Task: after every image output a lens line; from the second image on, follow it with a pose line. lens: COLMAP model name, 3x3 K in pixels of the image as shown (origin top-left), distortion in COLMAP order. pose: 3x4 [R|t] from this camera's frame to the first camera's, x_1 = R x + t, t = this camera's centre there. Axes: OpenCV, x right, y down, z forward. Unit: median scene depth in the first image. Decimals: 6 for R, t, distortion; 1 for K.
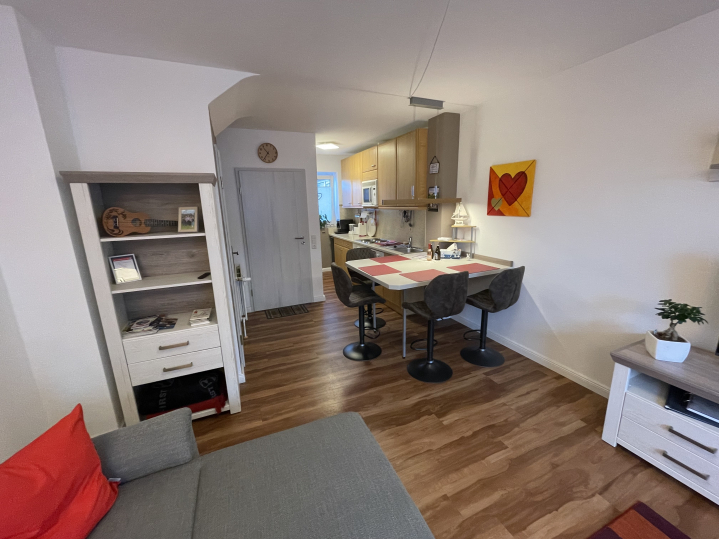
lens RADIAL K [[294.0, 0, 362.2], [0, 294.0, 268.1], [0, 0, 1]] dist [-0.001545, -0.000579]
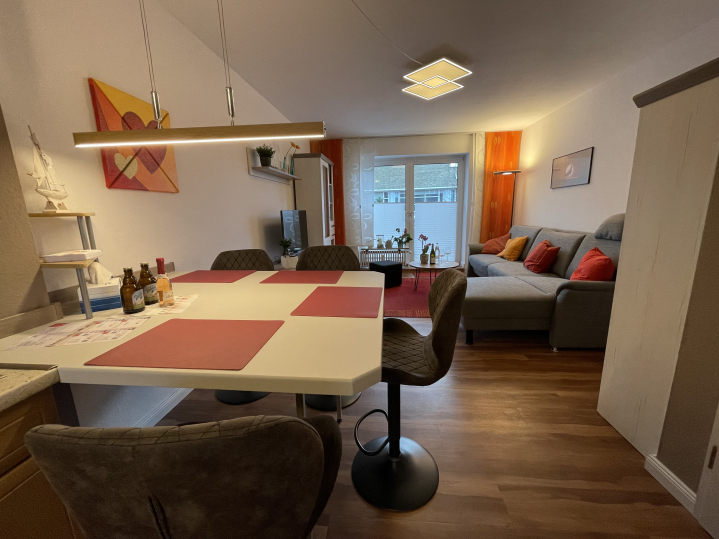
lens RADIAL K [[294.0, 0, 361.2], [0, 294.0, 269.7], [0, 0, 1]] dist [-0.001545, -0.000579]
pose [[-0.874631, -0.050787, 0.482122, -0.241537], [0.151878, 0.915728, 0.371990, -0.267616], [-0.460385, 0.398577, -0.793210, 1.903231]]
